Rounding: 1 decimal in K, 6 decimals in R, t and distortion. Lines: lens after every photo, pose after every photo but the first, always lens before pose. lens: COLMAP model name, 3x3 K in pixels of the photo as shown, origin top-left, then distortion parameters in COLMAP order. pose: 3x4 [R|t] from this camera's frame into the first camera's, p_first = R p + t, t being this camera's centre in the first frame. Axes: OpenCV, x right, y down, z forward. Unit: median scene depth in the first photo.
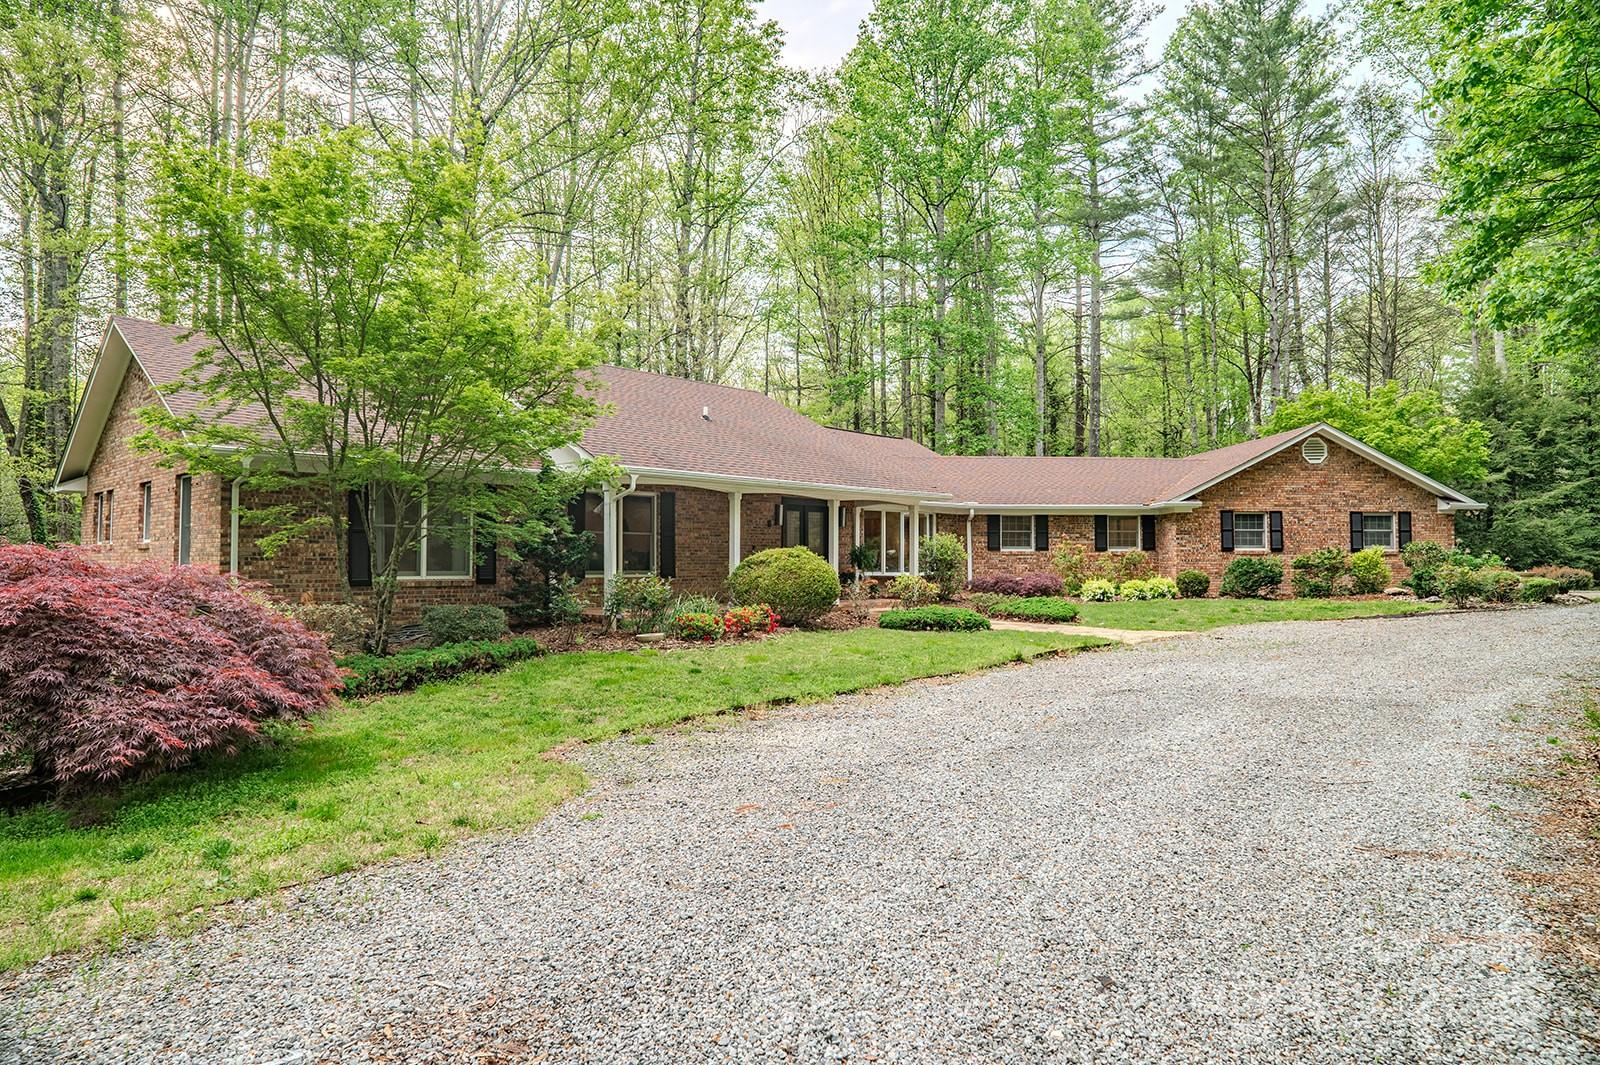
lens RADIAL K [[962.9, 0, 798.9], [0, 962.9, 539.9], [0, 0, 1]] dist [-0.065883, 0.050425]
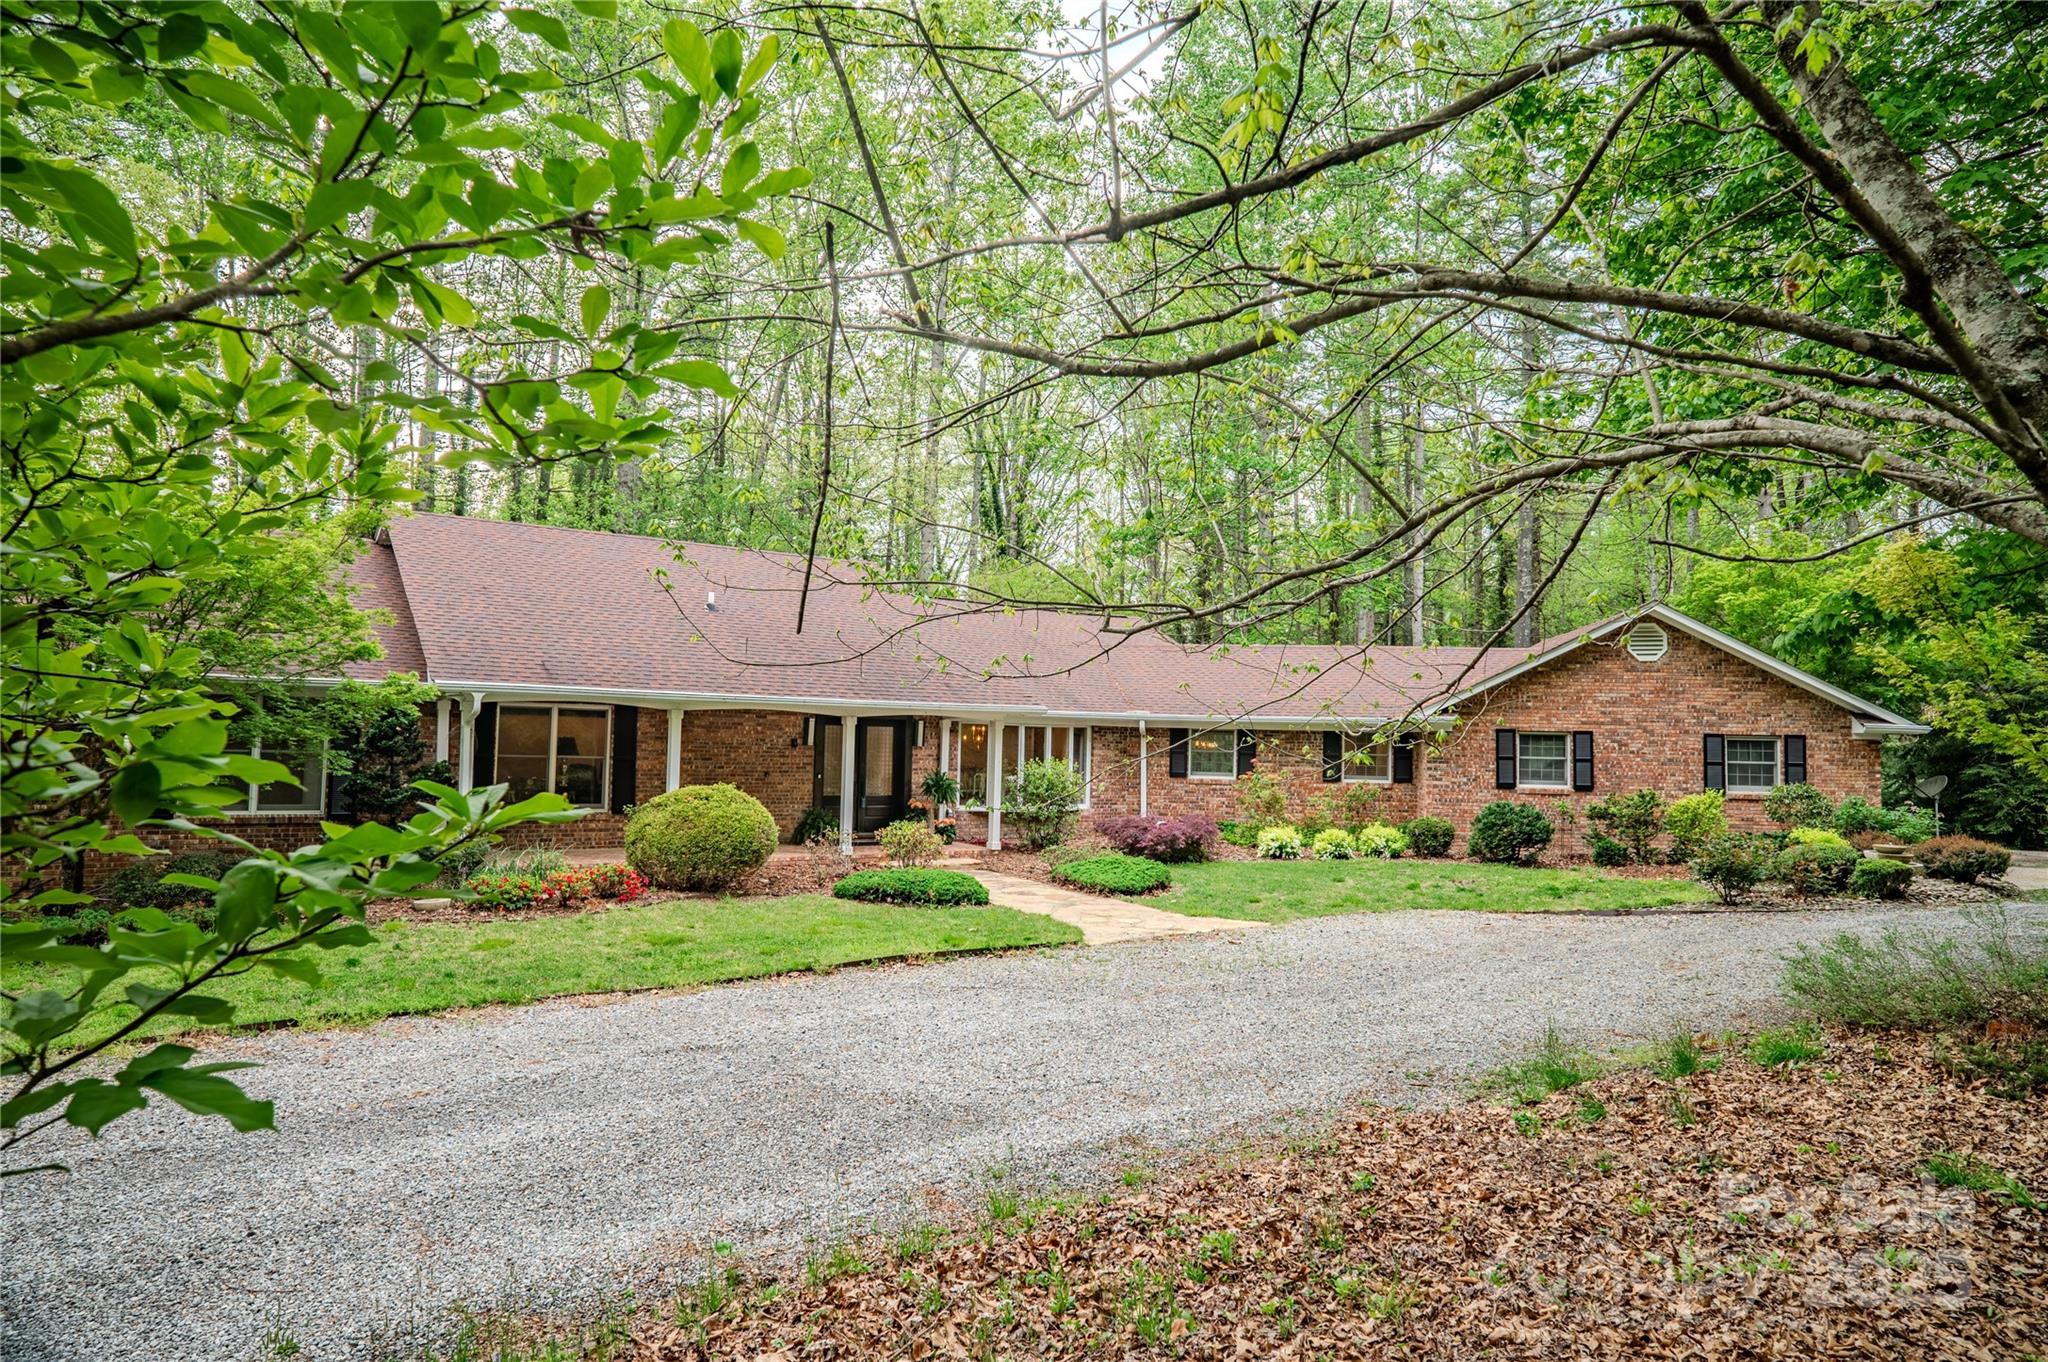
lens RADIAL K [[1232.5, 0, 1032.8], [0, 1232.5, 677.8], [0, 0, 1]] dist [-0.065883, 0.050425]
pose [[0.978509, 0.010741, -0.205922, 0.295926], [-0.017344, 0.999391, -0.030285, -0.035166], [0.205471, 0.033205, 0.978100, 0.065698]]
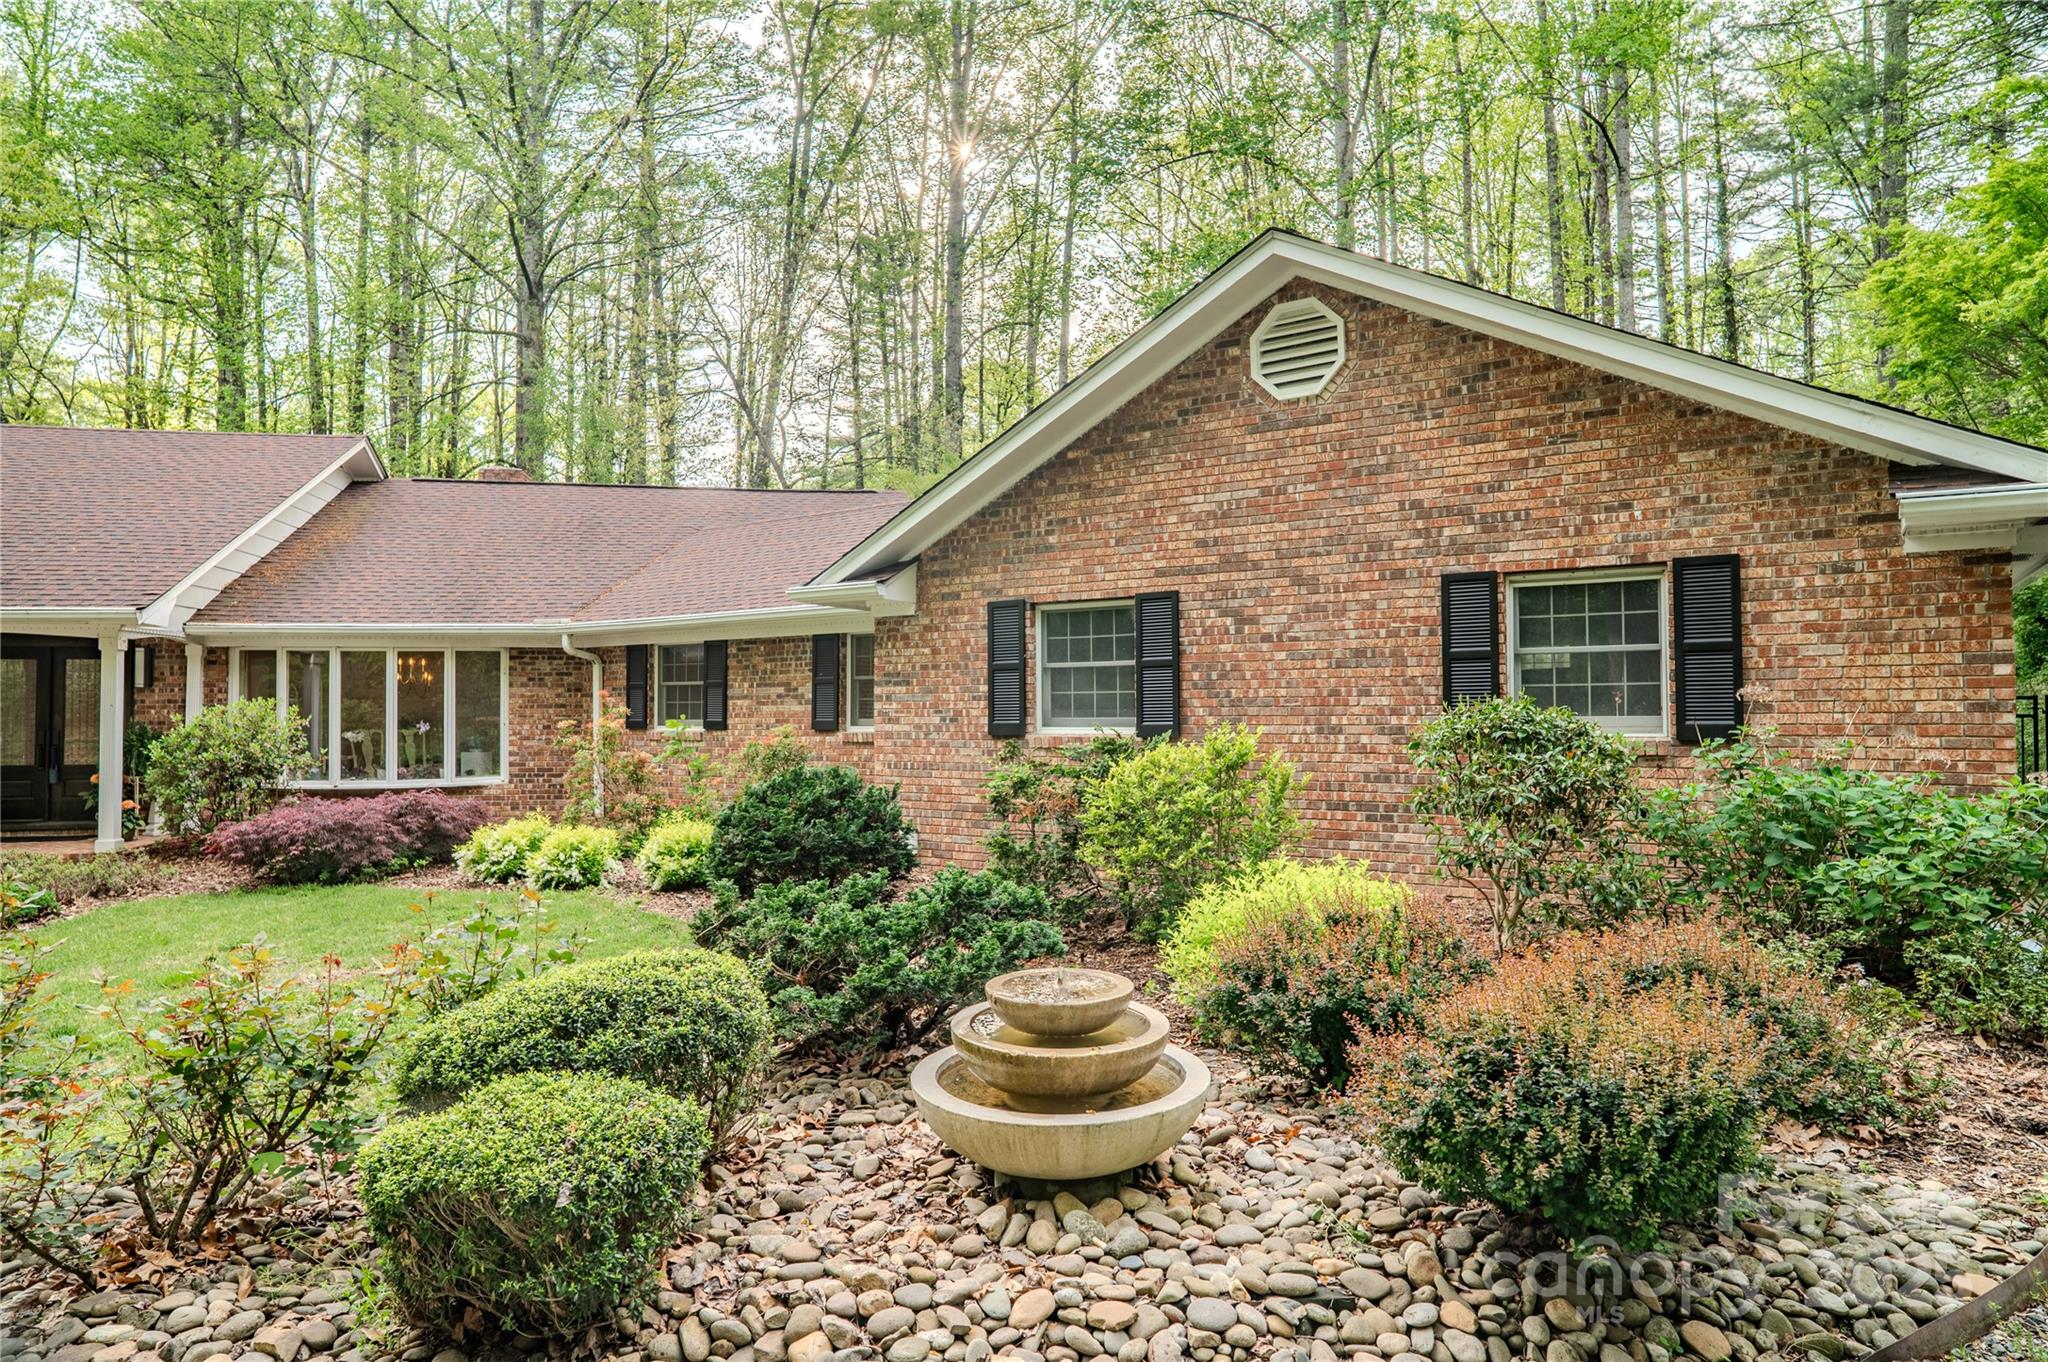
lens RADIAL K [[1232.5, 0, 1041.4], [0, 1232.5, 678.4], [0, 0, 1]] dist [-0.065883, 0.050425]
pose [[0.812666, -0.022669, -0.582288, 0.681249], [0.021458, 0.999729, -0.008972, -0.003078], [0.582334, -0.005204, 0.812933, 0.690226]]
